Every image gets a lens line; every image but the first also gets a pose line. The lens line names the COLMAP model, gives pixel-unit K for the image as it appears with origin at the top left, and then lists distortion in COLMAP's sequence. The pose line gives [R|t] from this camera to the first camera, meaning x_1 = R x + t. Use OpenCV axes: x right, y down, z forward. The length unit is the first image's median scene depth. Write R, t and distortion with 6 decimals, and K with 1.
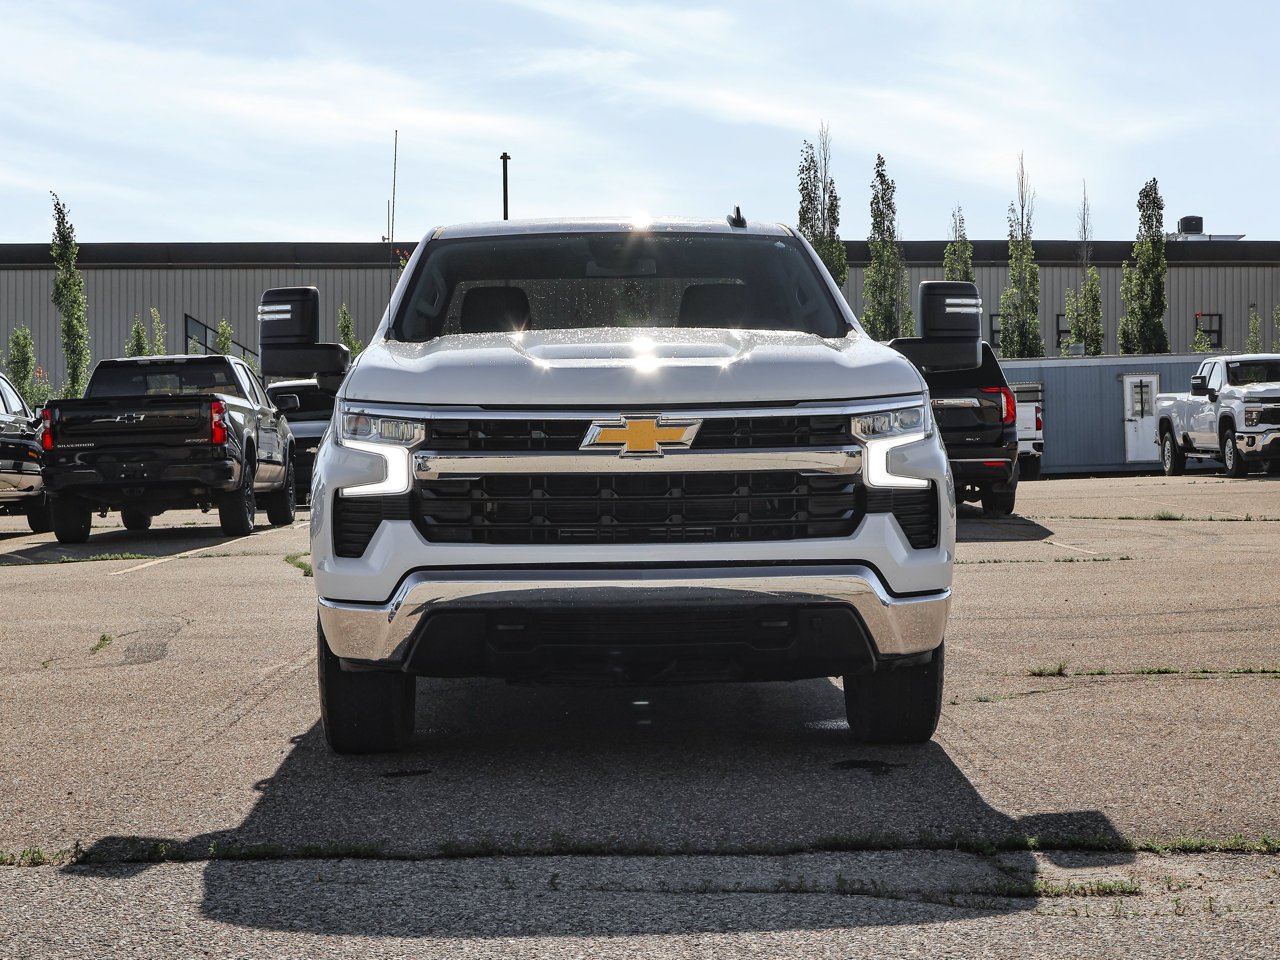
lens RADIAL K [[2383.1, 0, 640.0], [0, 2383.1, 480.0], [0, 0, 1]] dist [0.005269, -0.054082]
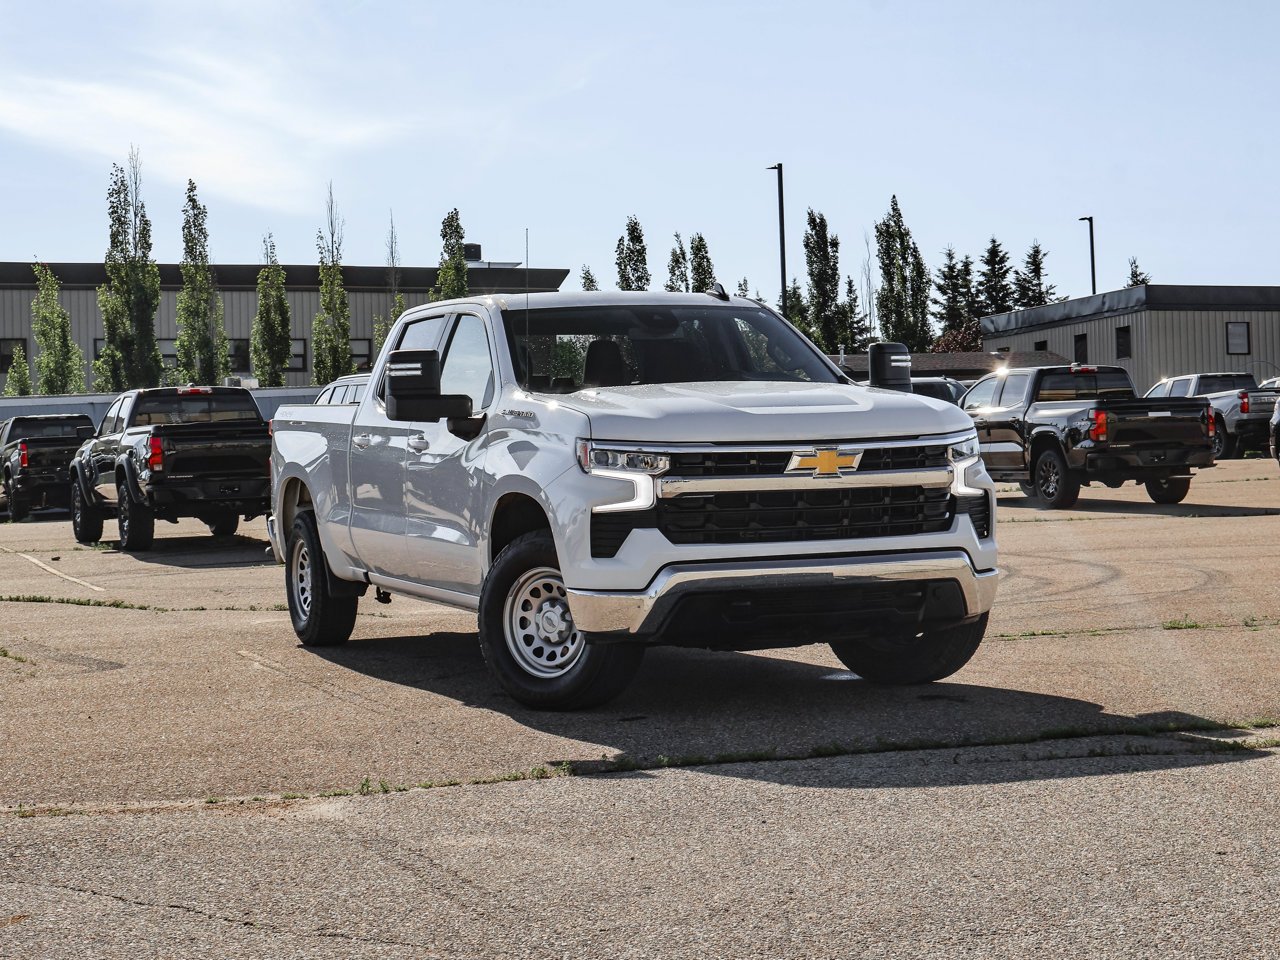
lens RADIAL K [[2454.3, 0, 640.0], [0, 2454.3, 480.0], [0, 0, 1]] dist [0.037126, 0.138640]
pose [[0.944216, -0.021854, 0.328601, -0.551966], [0.024950, 0.999675, -0.005206, -0.003325], [-0.328380, 0.013114, 0.944455, -0.304643]]
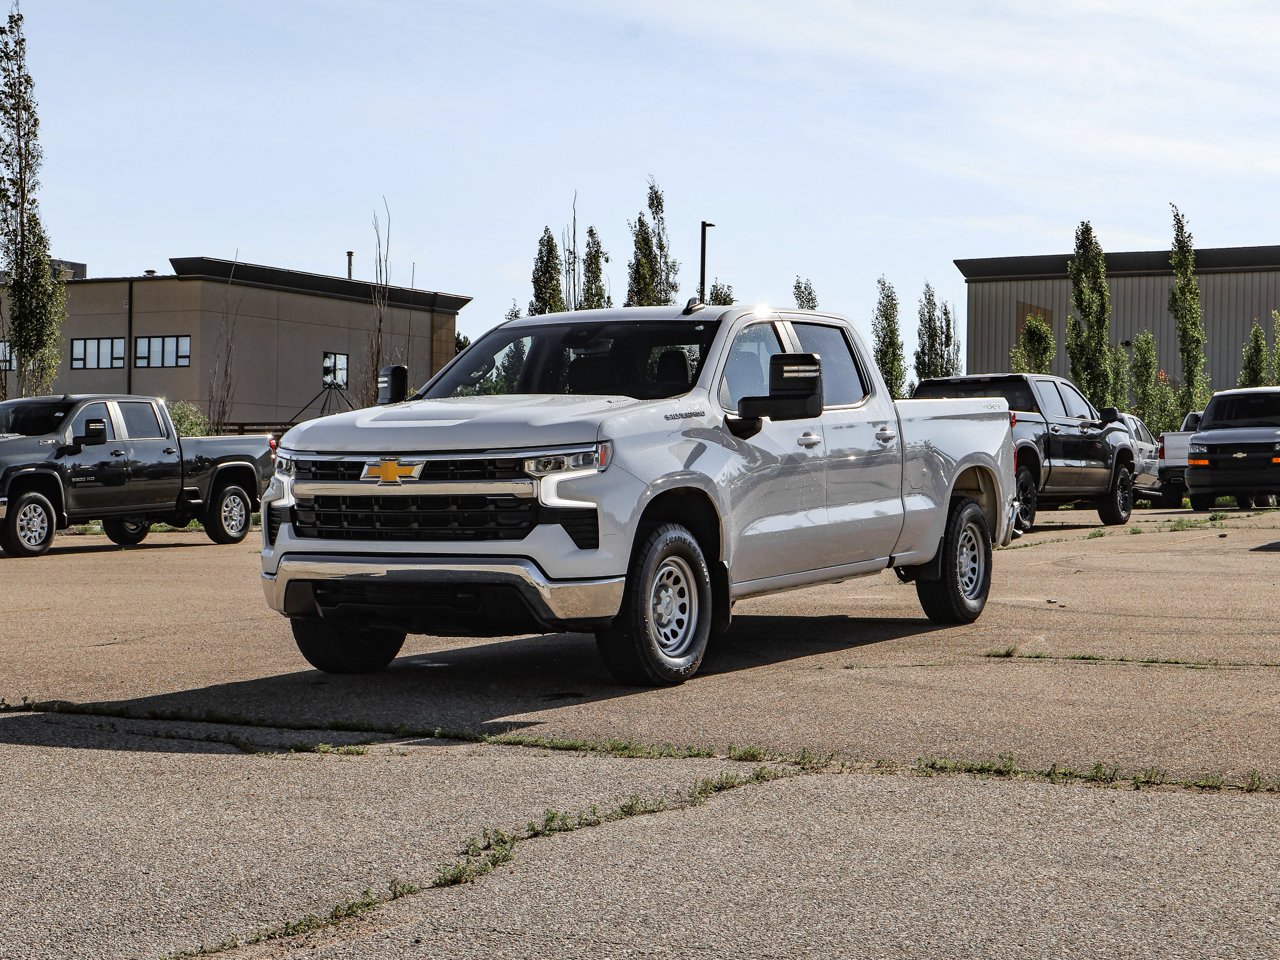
lens RADIAL K [[2383.1, 0, 640.0], [0, 2383.1, 480.0], [0, 0, 1]] dist [0.005269, -0.054082]
pose [[0.856202, 0.009833, -0.516548, 0.913137], [-0.008137, 0.999952, 0.005548, -0.022239], [0.516577, -0.000546, 0.856240, -0.243692]]
